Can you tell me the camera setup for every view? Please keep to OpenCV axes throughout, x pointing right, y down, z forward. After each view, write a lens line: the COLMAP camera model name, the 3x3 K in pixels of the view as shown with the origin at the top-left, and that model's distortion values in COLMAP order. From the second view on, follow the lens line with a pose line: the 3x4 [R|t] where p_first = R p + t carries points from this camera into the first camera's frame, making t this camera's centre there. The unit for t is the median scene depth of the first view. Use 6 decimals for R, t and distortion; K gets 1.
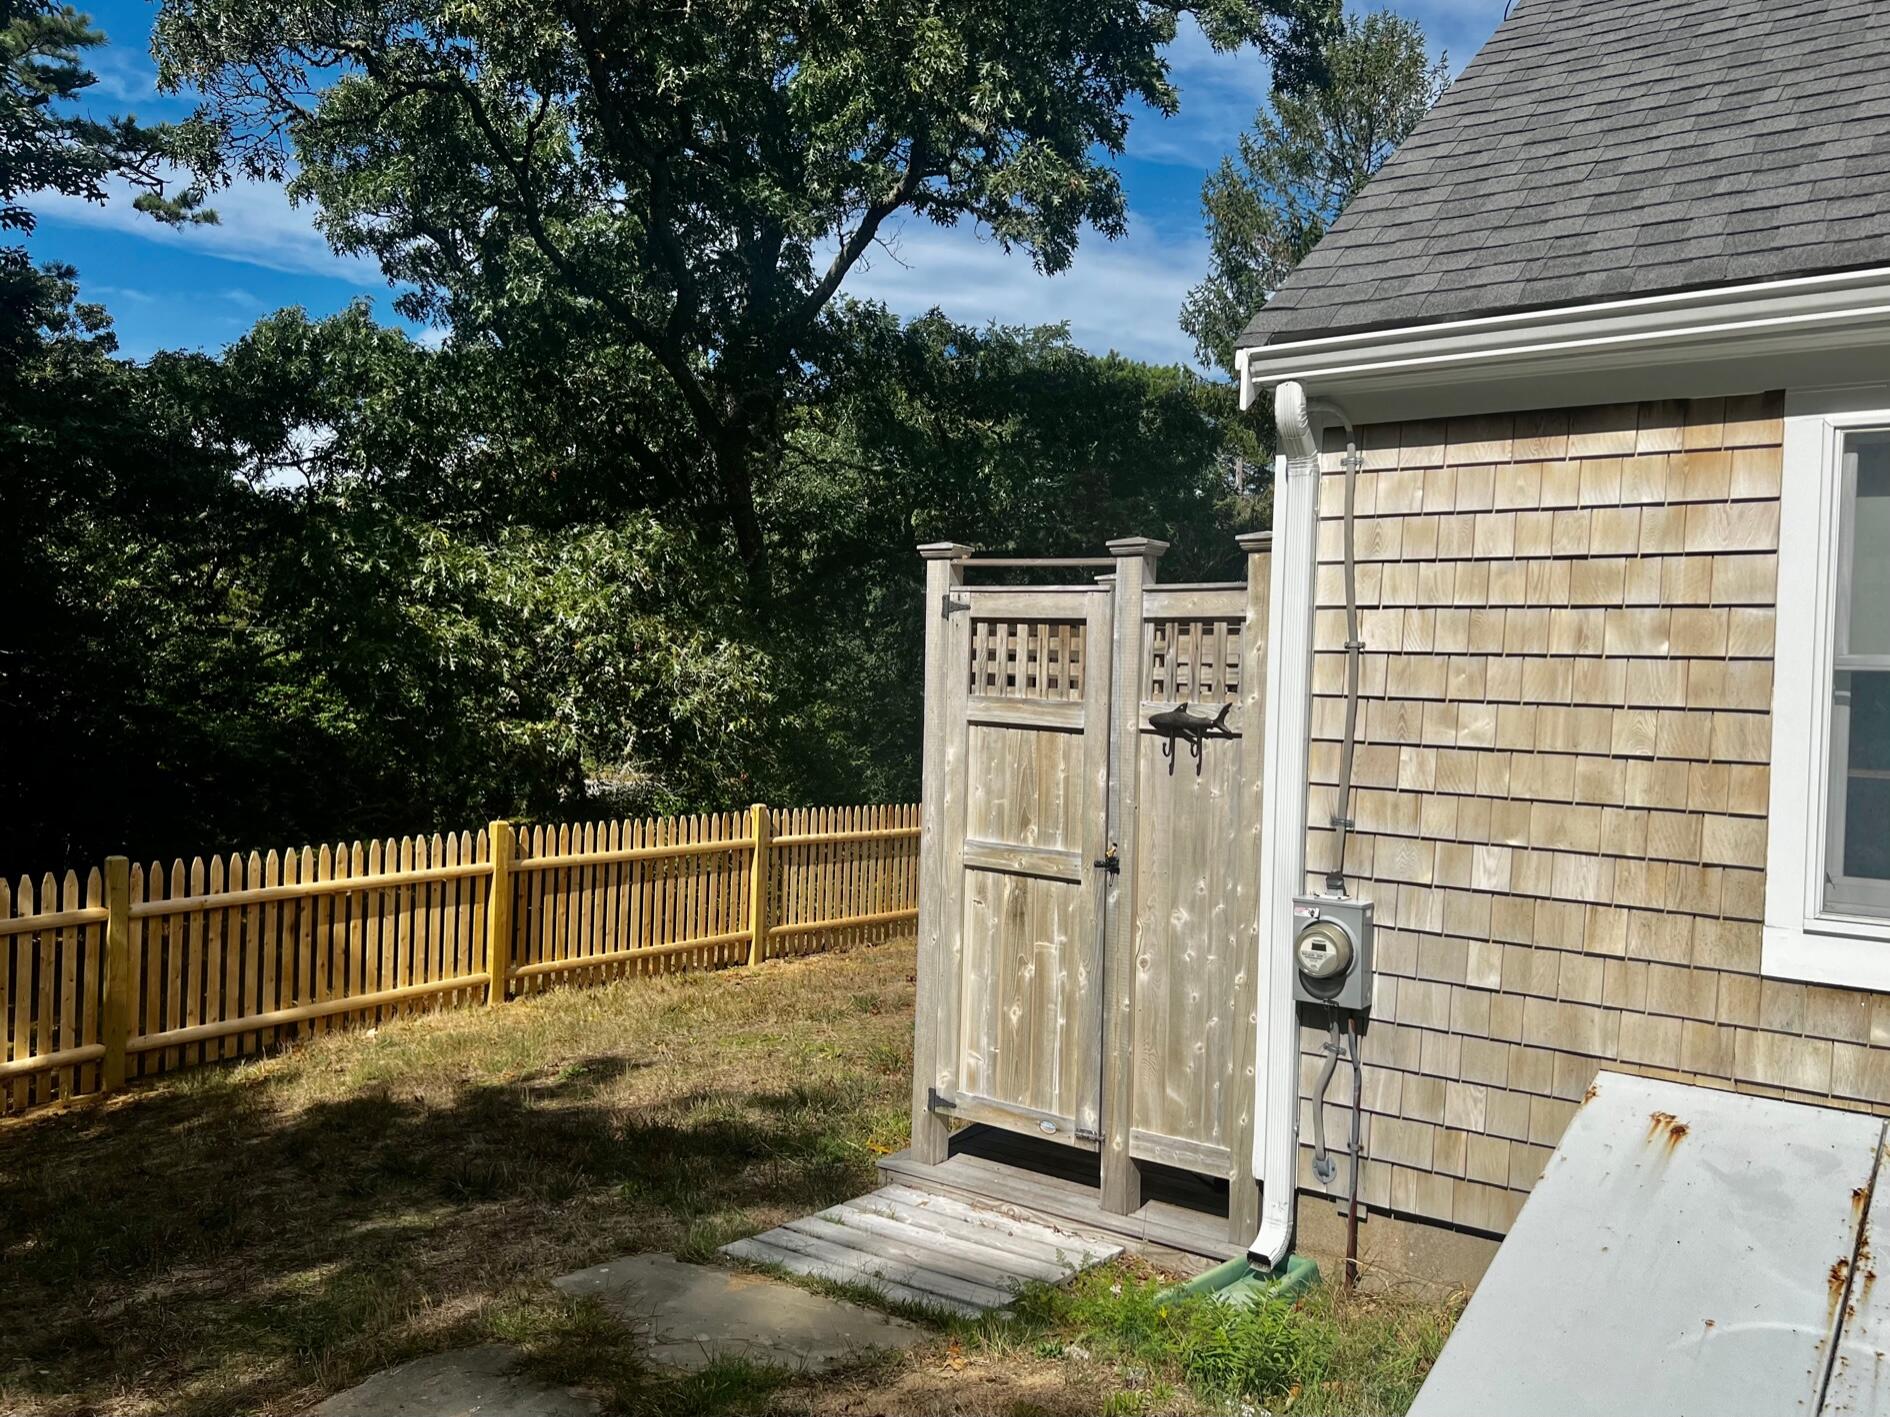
lens RADIAL K [[1419.1, 0, 945.0], [0, 1419.1, 708.5], [0, 0, 1]] dist [0.194846, -0.350107]
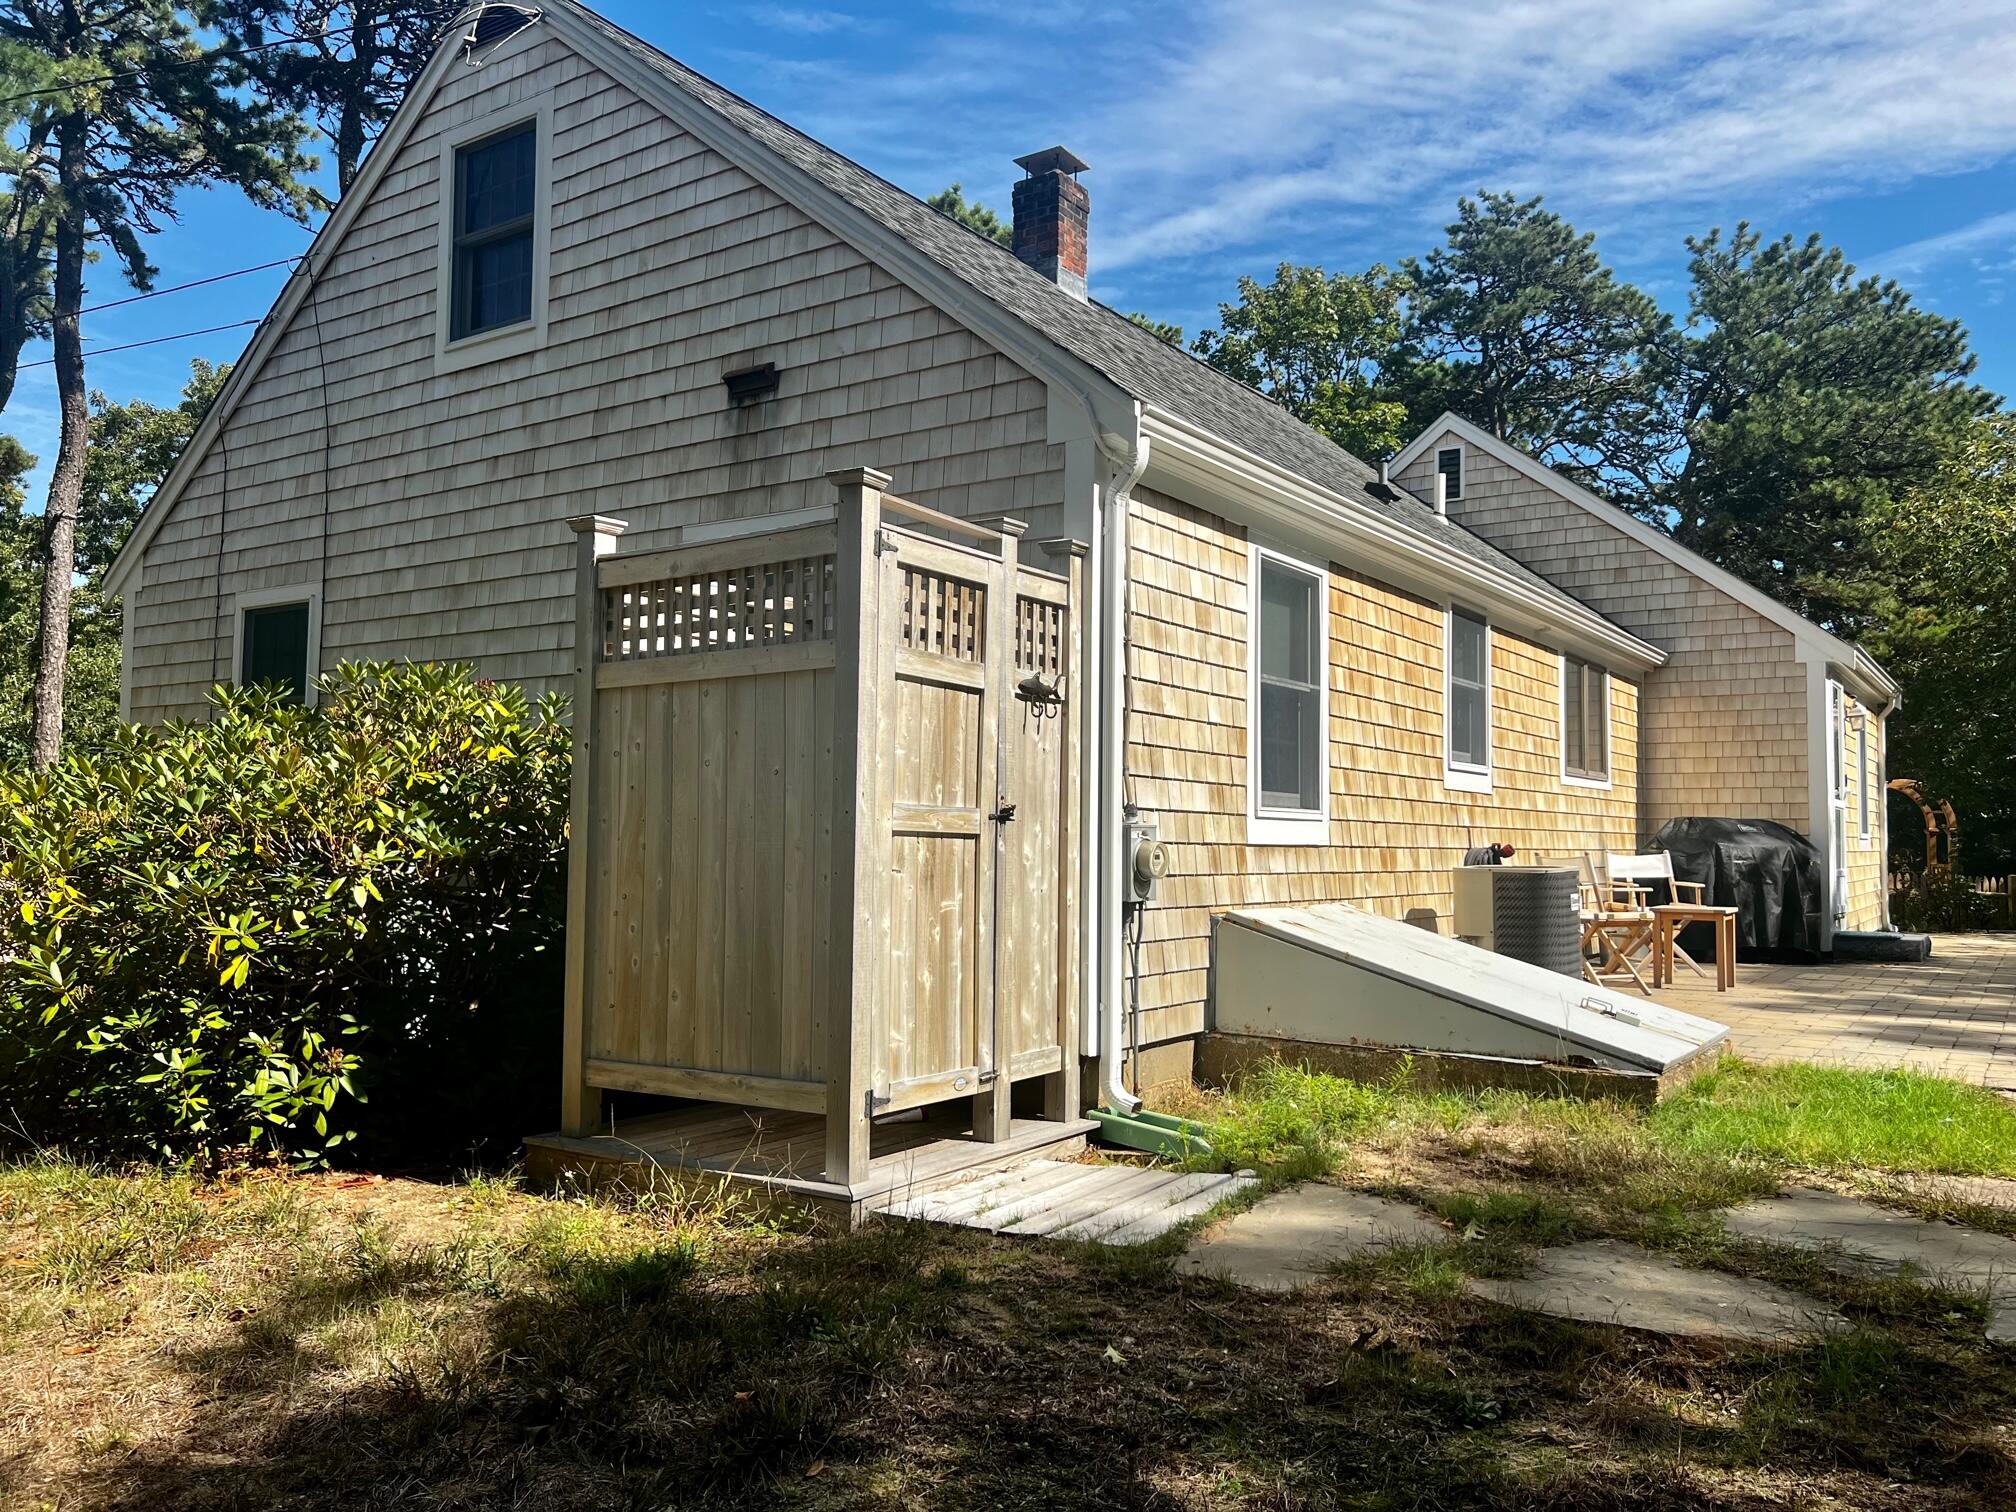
lens RADIAL K [[1513.7, 0, 1008.0], [0, 1513.7, 756.0], [0, 0, 1]] dist [0.194846, -0.350107]
pose [[-0.011229, 0.028869, 0.999520, -0.982997], [0.003042, 0.999580, -0.028836, 0.092259], [-0.999932, 0.002717, -0.011312, 0.965831]]
